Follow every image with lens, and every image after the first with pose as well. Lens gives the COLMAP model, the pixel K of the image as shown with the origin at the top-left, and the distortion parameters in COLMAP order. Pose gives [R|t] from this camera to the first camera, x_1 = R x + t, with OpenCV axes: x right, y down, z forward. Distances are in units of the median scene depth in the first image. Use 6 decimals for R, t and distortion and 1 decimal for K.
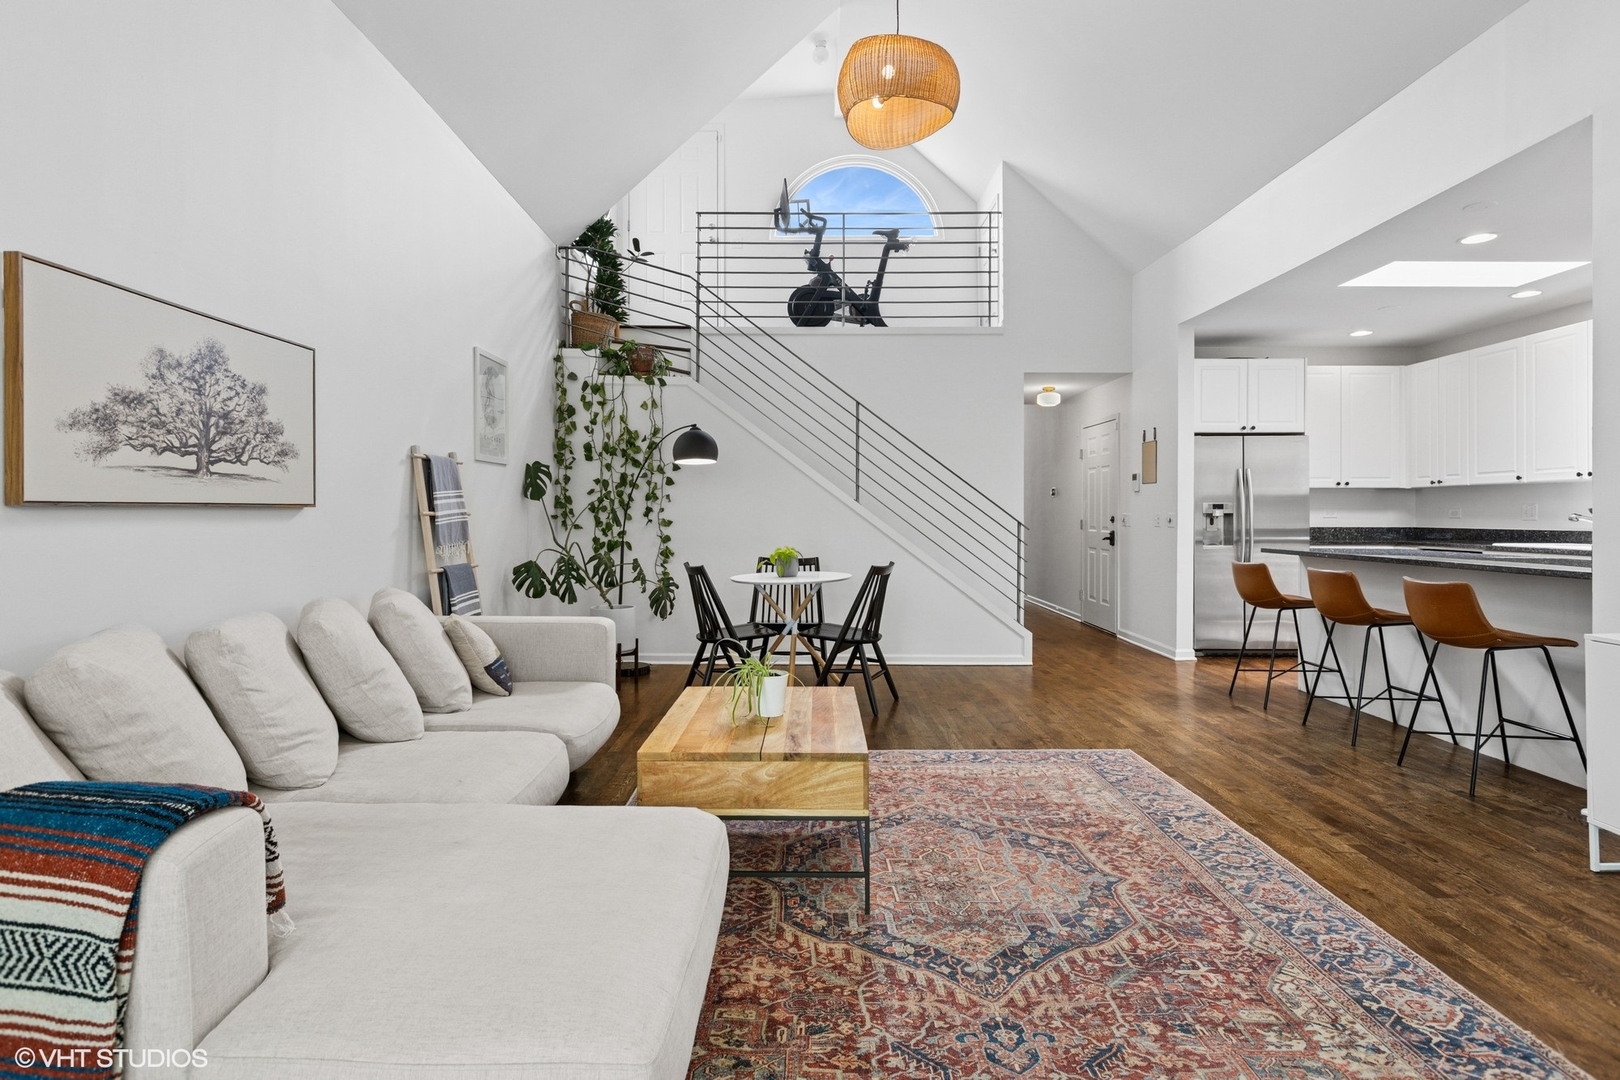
lens RADIAL K [[791.9, 0, 809.3], [0, 791.9, 520.7], [0, 0, 1]] dist [-0.007315, -0.000259]
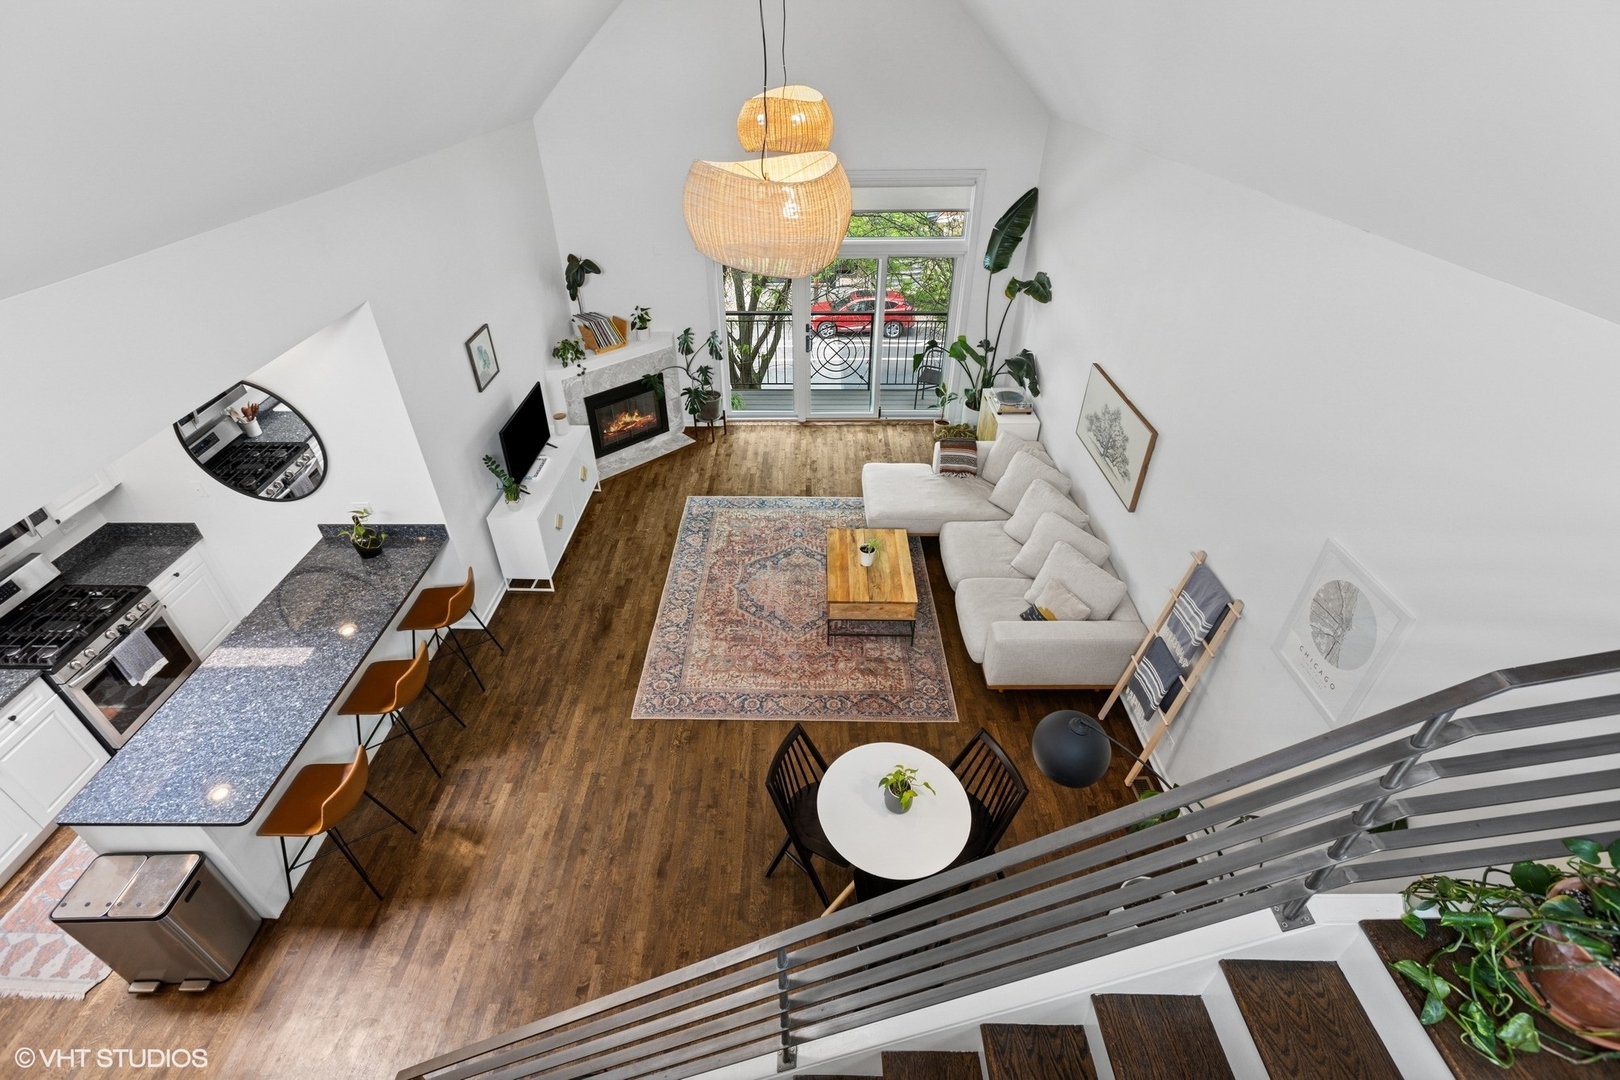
lens RADIAL K [[712.0, 0, 804.4], [0, 712.0, 529.5], [0, 0, 1]] dist [-0.012033, 0.000435]
pose [[-0.999967, 0.000539, 0.008108, 0.060453], [0.005198, 0.809338, 0.587320, -0.557411], [-0.006246, 0.587343, -0.809314, 1.384429]]
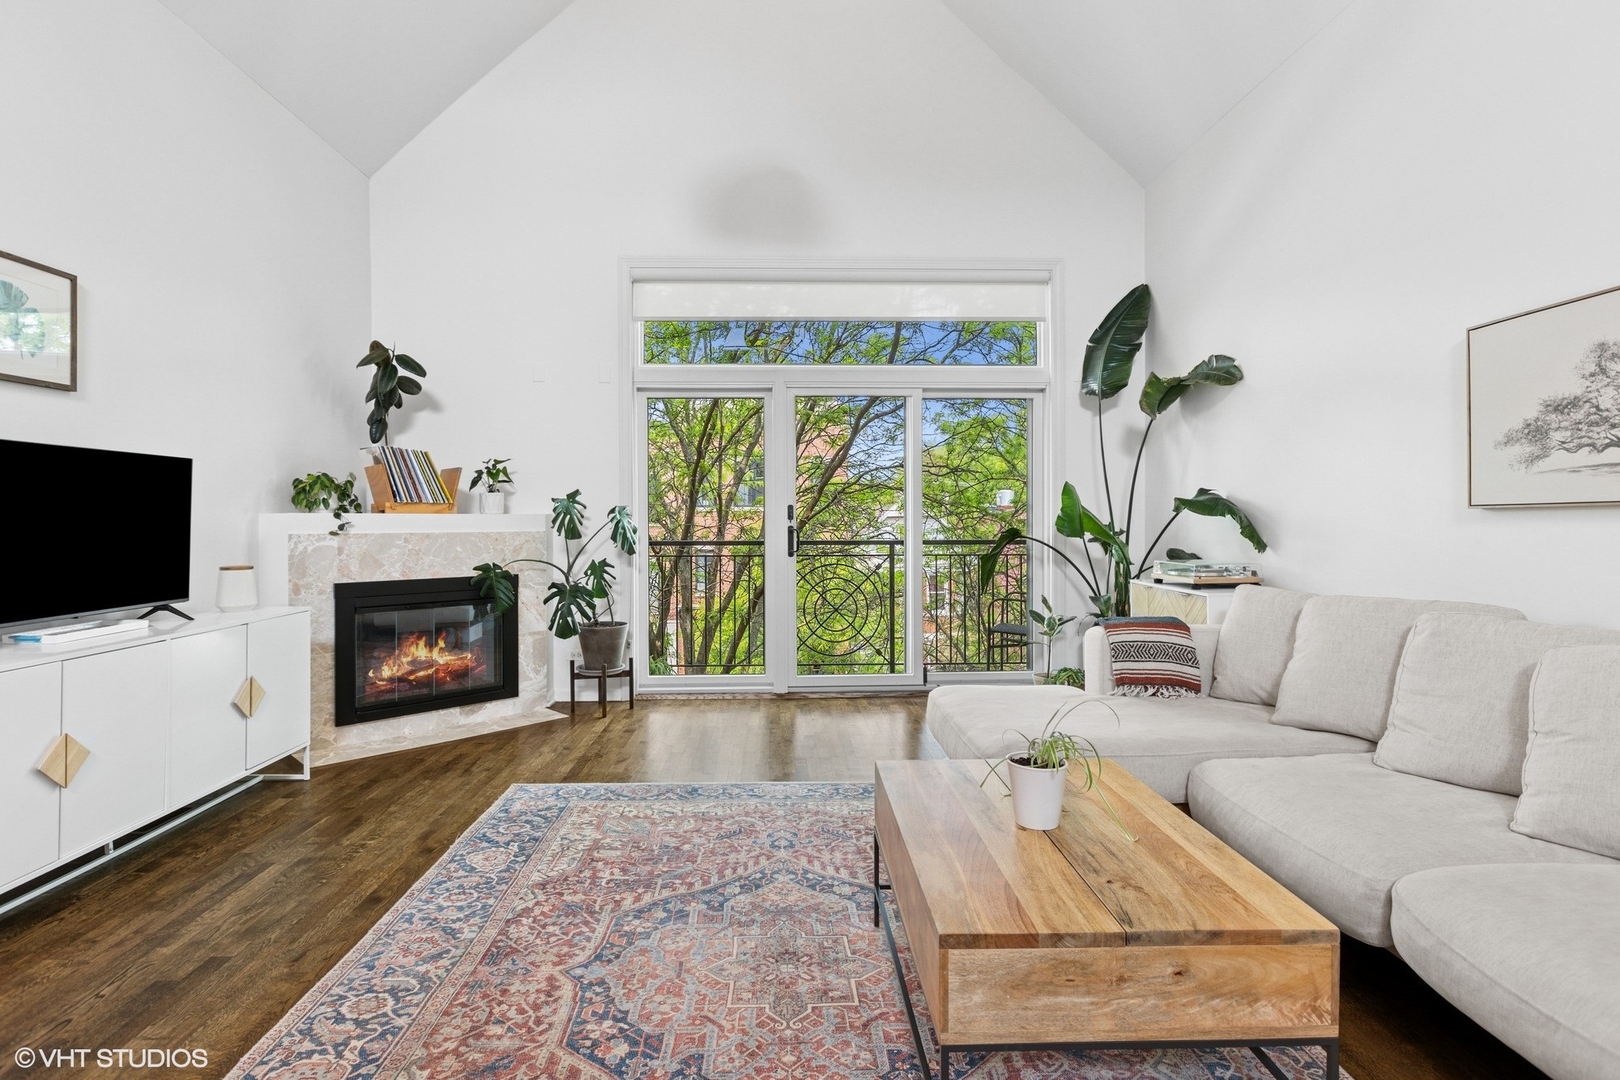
lens RADIAL K [[791.9, 0, 800.8], [0, 791.9, 521.5], [0, 0, 1]] dist [-0.007315, -0.000259]
pose [[-0.999415, 0.004304, -0.033927, 0.086997], [0.003948, 0.999937, 0.010550, -0.005568], [0.033970, 0.010409, -0.999369, 0.862542]]
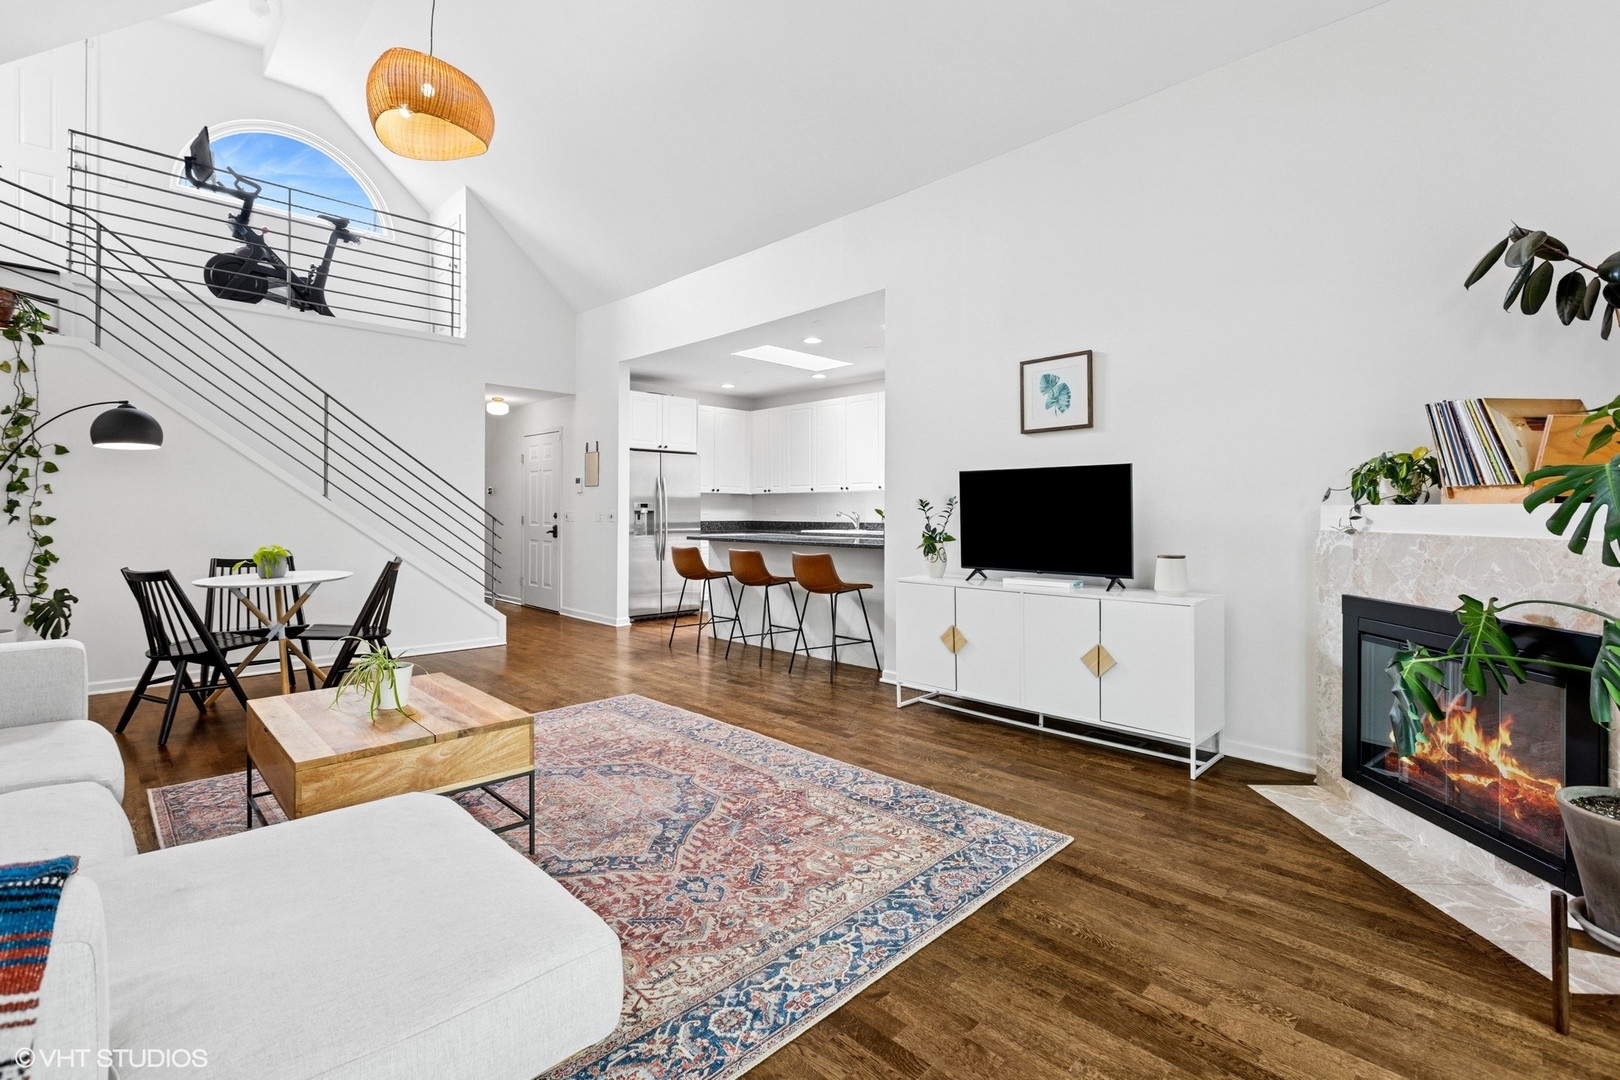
lens RADIAL K [[712.0, 0, 781.1], [0, 712.0, 515.0], [0, 0, 1]] dist [-0.012033, 0.000435]
pose [[0.721798, 0.000001, 0.692103, -0.168511], [0.002063, 0.999996, -0.002153, 0.000541], [-0.692100, 0.002982, 0.721795, -0.003429]]
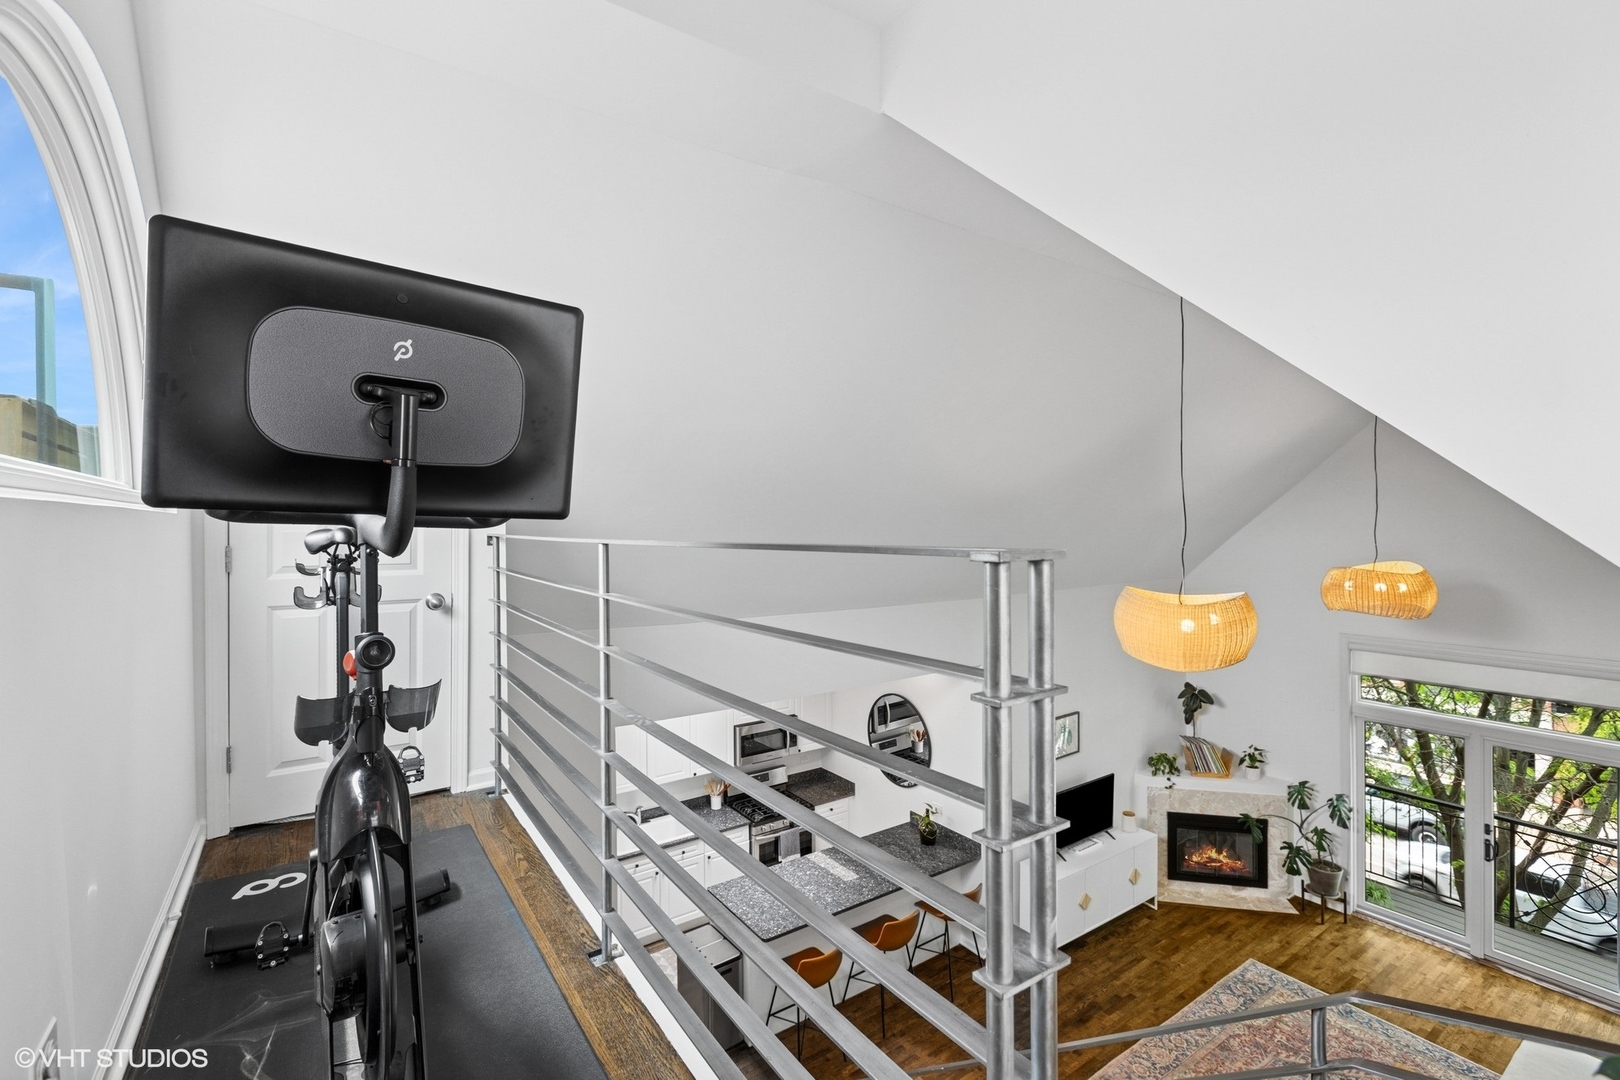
lens RADIAL K [[712.0, 0, 786.3], [0, 712.0, 509.5], [0, 0, 1]] dist [-0.012033, 0.000435]
pose [[-0.550358, 0.015160, 0.834791, -0.286883], [0.014183, 0.999861, -0.008808, -0.562816], [-0.834808, 0.006992, -0.550496, 1.546279]]
